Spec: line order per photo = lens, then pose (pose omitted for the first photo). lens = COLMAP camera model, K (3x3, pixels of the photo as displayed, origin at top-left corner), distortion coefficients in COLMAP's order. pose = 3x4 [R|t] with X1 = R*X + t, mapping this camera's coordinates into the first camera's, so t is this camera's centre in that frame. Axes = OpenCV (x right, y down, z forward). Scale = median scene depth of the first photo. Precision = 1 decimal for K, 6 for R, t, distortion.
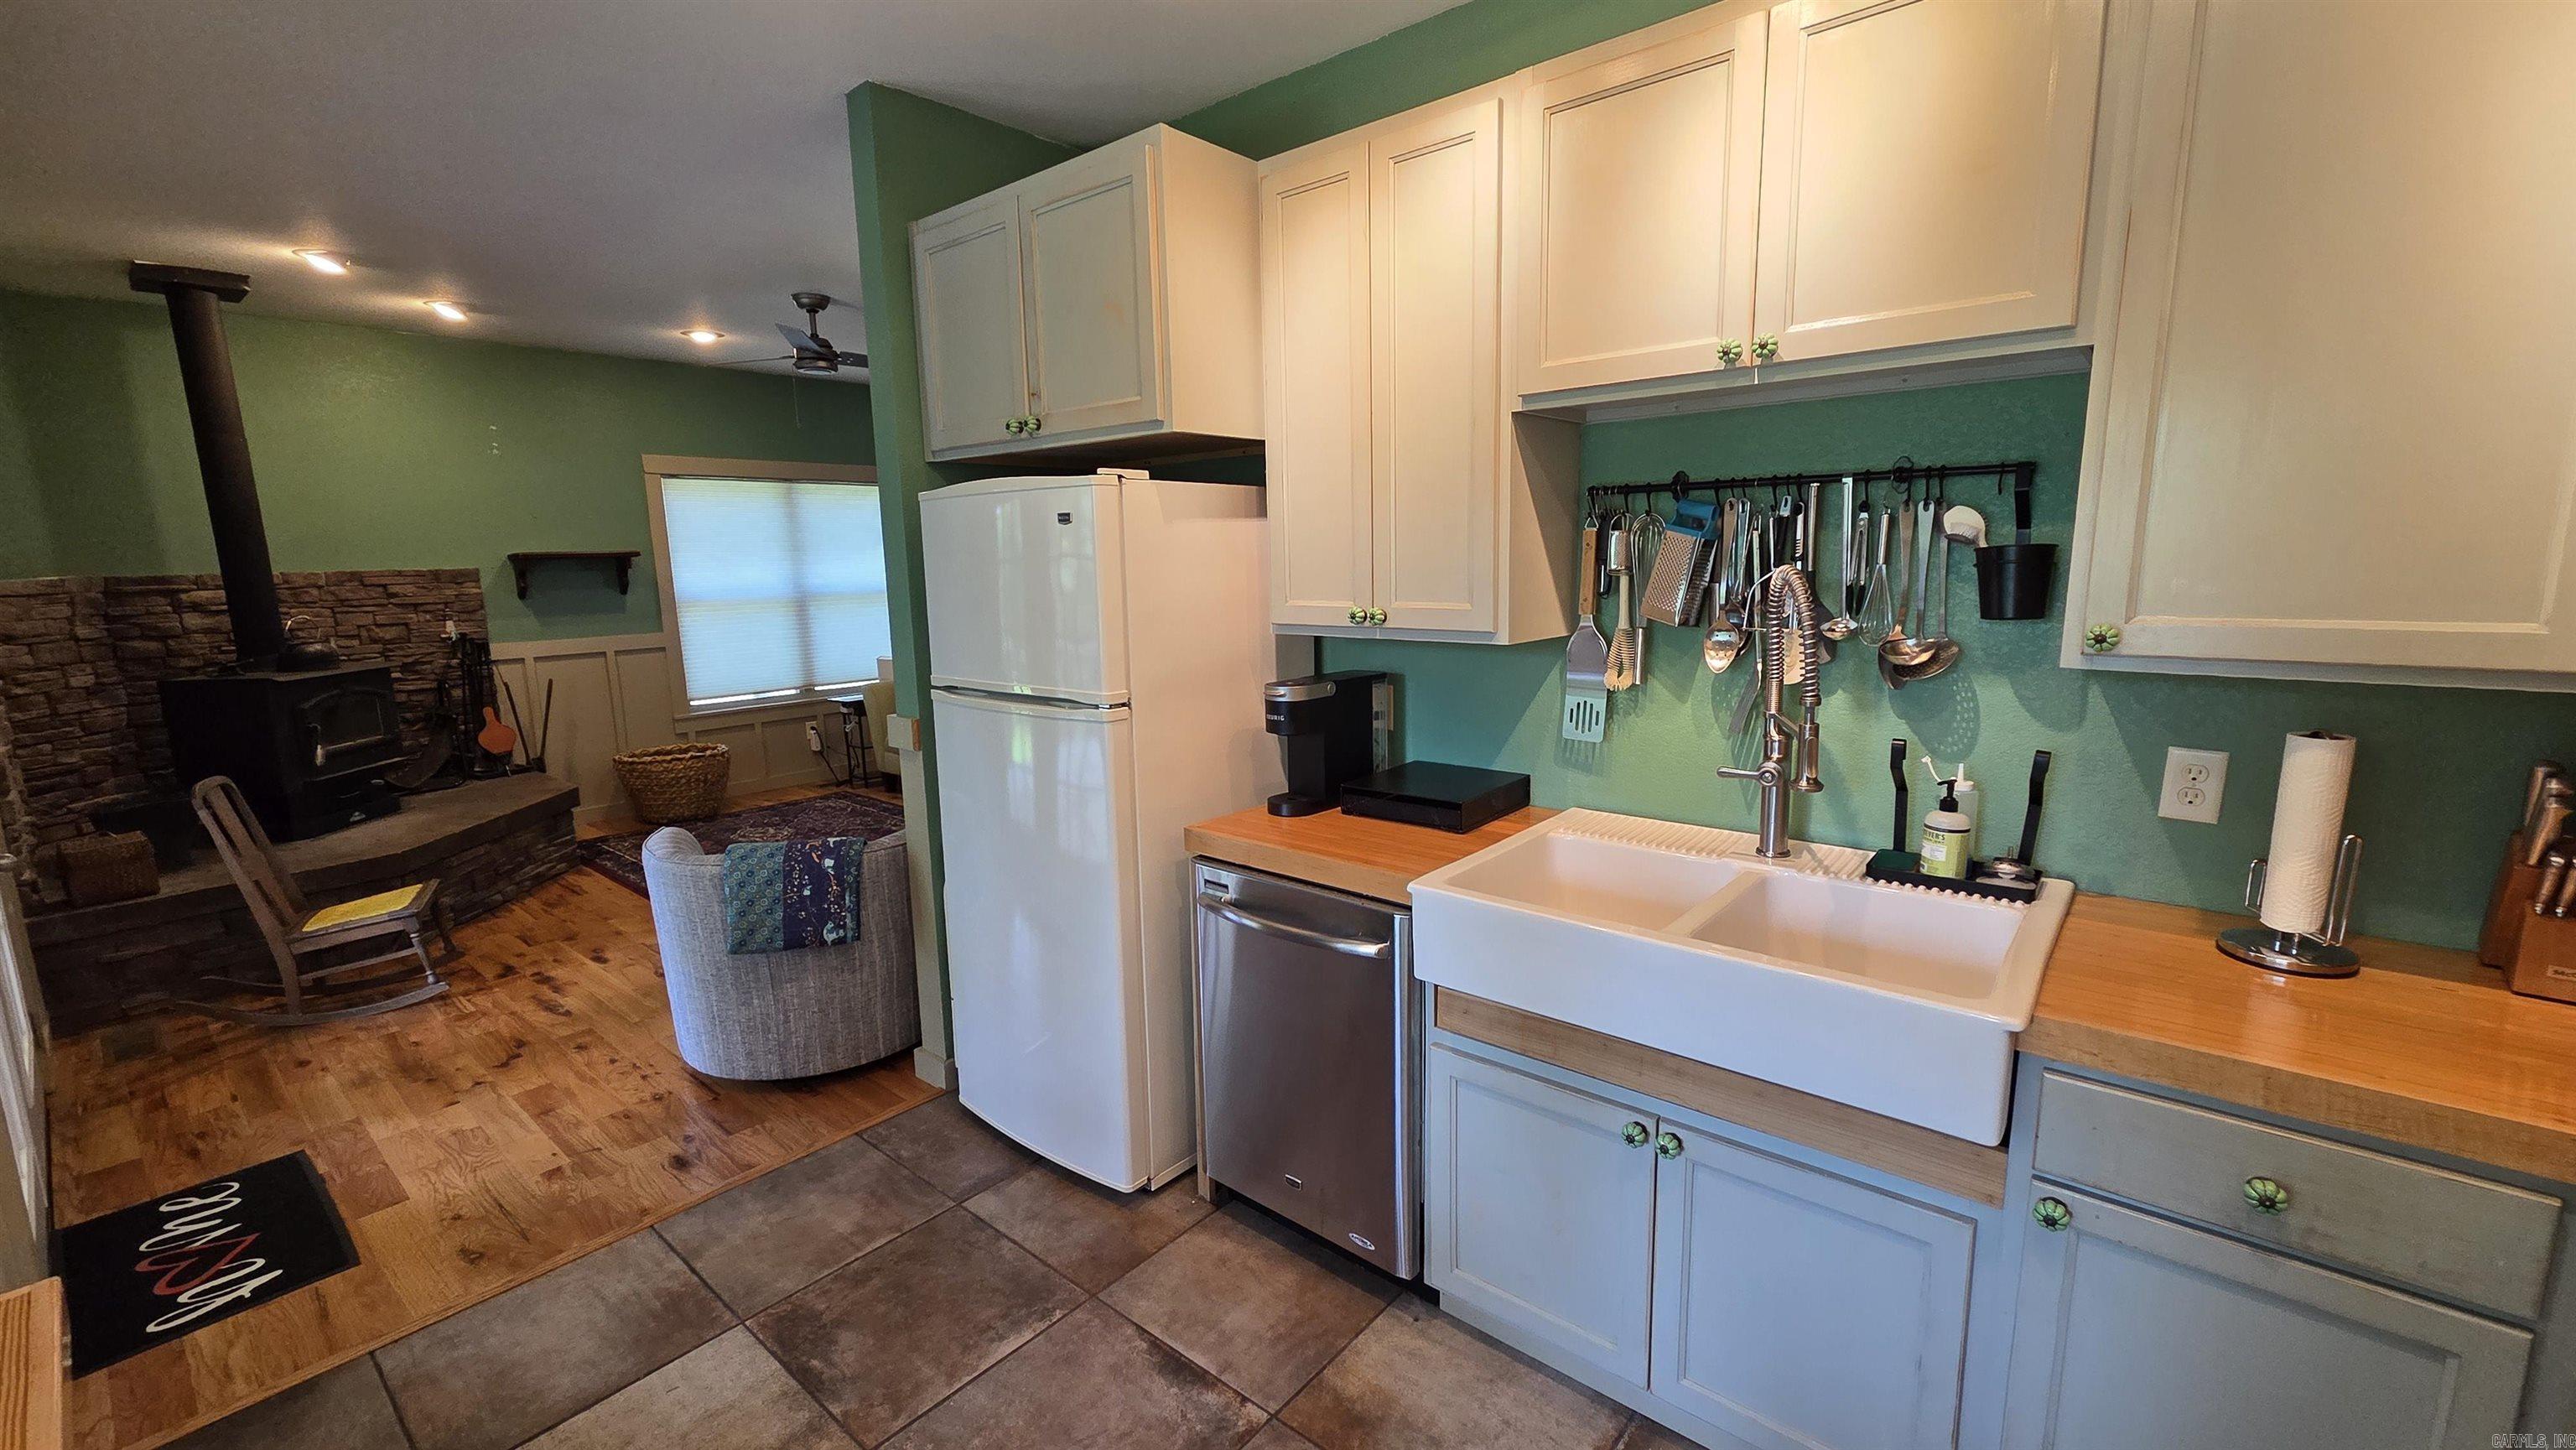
lens RADIAL K [[1054.1, 0, 1290.3], [0, 1054.1, 727.5], [0, 0, 1]] dist [0.002431, -0.000069]
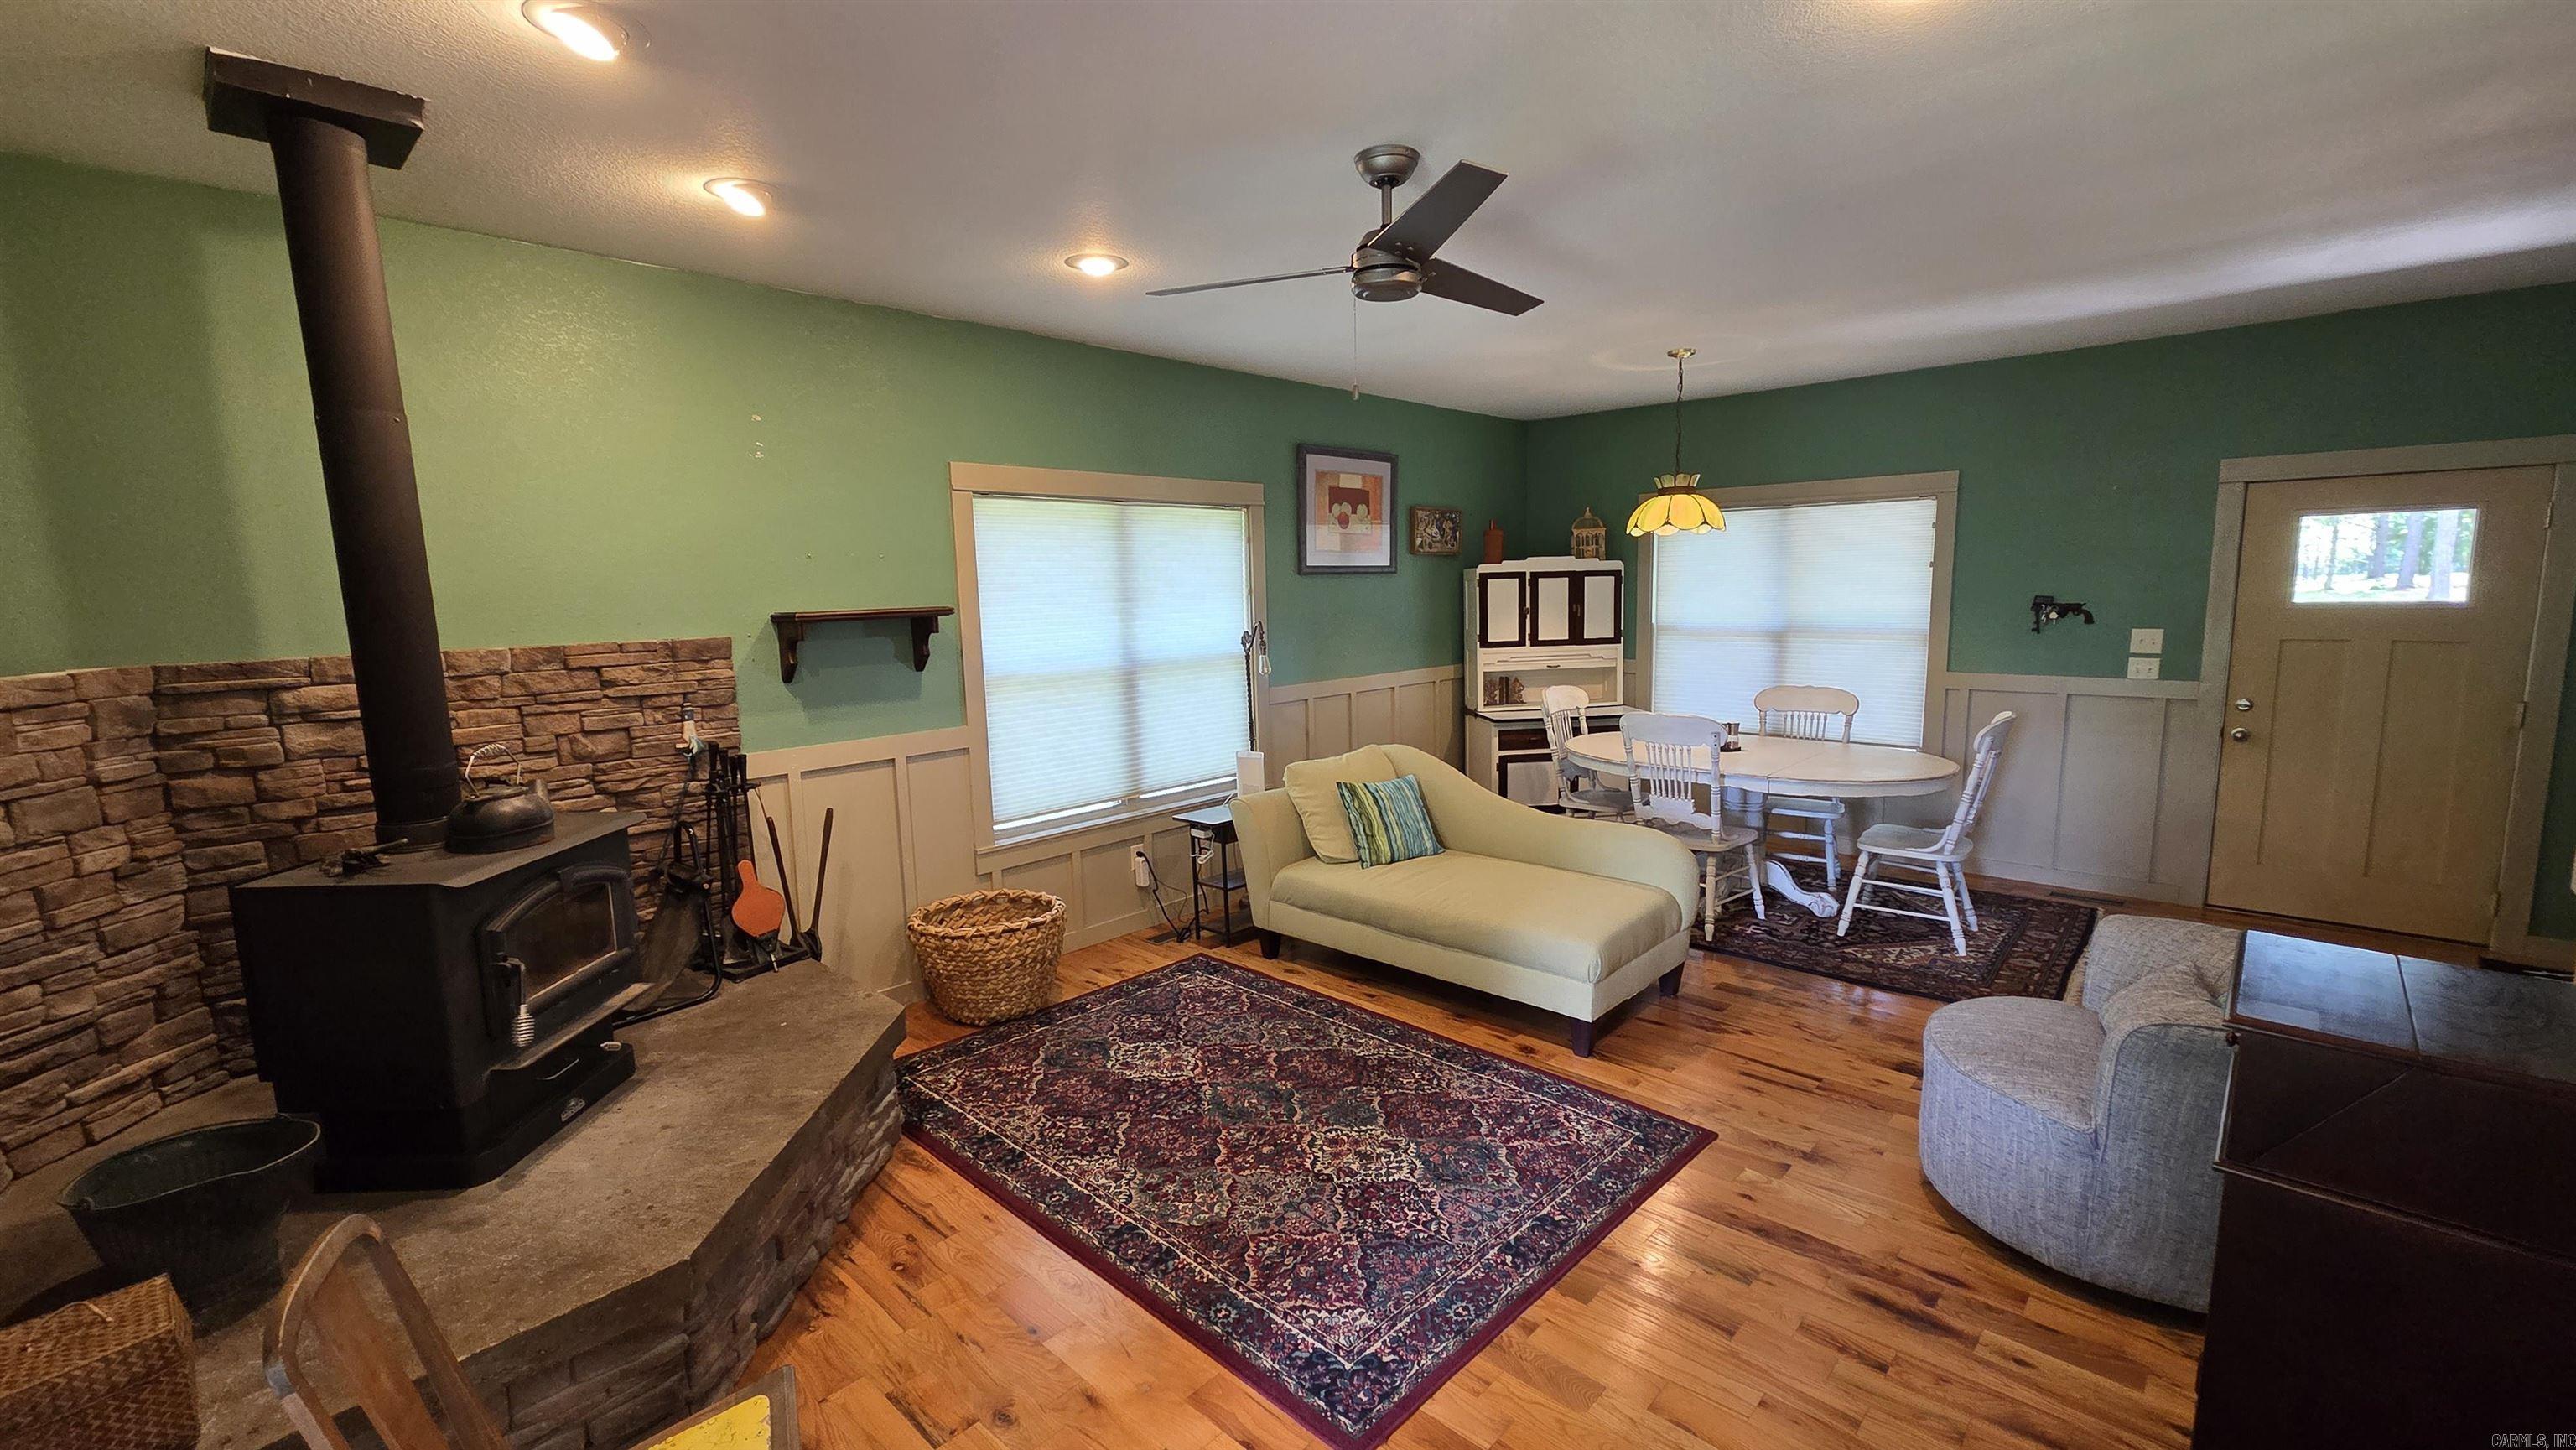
lens RADIAL K [[1054.1, 0, 1290.0], [0, 1054.1, 727.3], [0, 0, 1]] dist [0.002431, -0.000069]
pose [[0.998428, 0.006038, -0.055729, -0.449205], [-0.007645, 0.999560, -0.028655, -0.091320], [0.055532, 0.029036, 0.998035, 0.436633]]
